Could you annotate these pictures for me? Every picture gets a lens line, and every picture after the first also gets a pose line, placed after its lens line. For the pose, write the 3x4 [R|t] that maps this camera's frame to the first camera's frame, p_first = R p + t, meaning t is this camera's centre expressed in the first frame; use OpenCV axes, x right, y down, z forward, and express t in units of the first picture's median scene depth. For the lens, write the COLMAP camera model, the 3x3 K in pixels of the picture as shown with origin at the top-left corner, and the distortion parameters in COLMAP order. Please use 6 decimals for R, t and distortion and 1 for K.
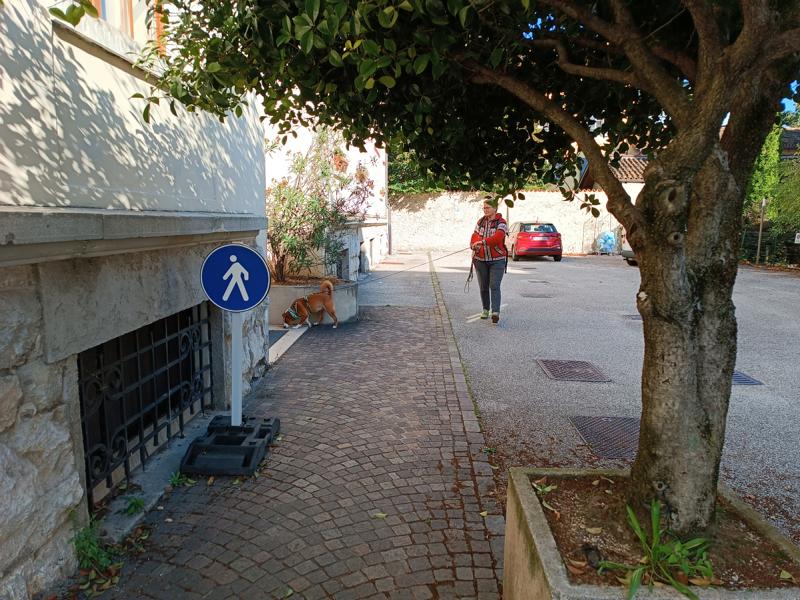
lens RADIAL K [[574.7, 0, 398.7], [0, 574.7, 299.9], [0, 0, 1]] dist [0.048498, -0.031376]
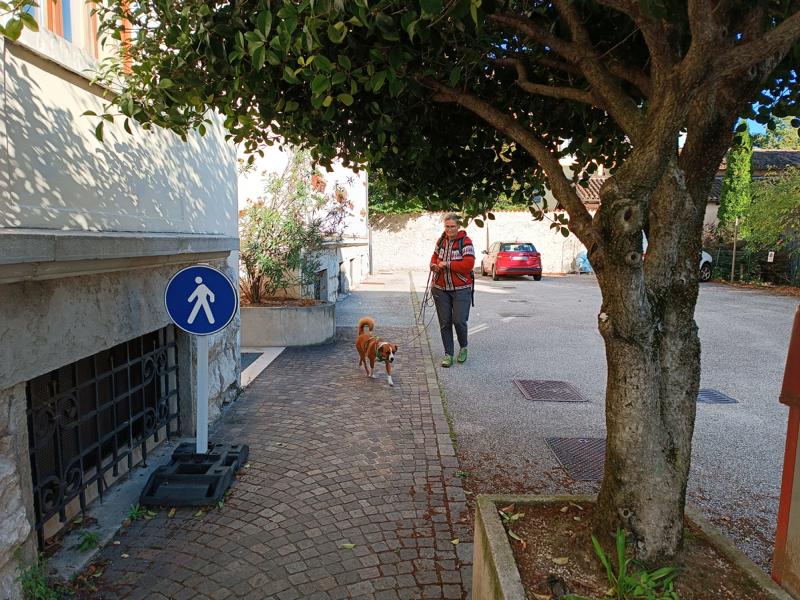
lens RADIAL K [[574.7, 0, 402.3], [0, 574.7, 302.5], [0, 0, 1]] dist [0.048498, -0.031376]
pose [[0.999486, -0.007115, 0.031271, 0.031207], [0.008048, 0.999523, -0.029818, -0.002935], [-0.031044, 0.030055, 0.999066, 0.021918]]
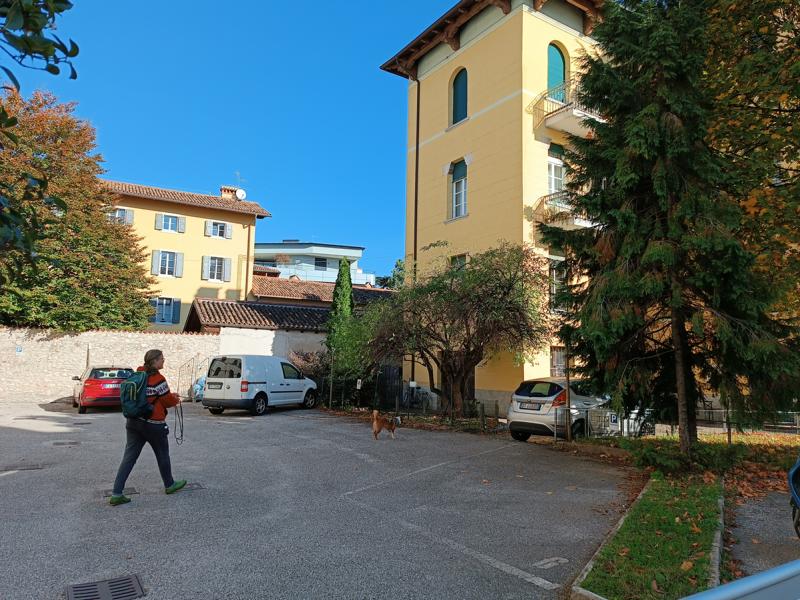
lens RADIAL K [[574.7, 0, 401.1], [0, 574.7, 299.9], [0, 0, 1]] dist [0.048498, -0.031376]
pose [[0.838420, 0.071709, 0.540286, 0.461062], [0.062463, 0.972133, -0.225957, -0.031709], [-0.541433, 0.223195, 0.810577, 0.147680]]
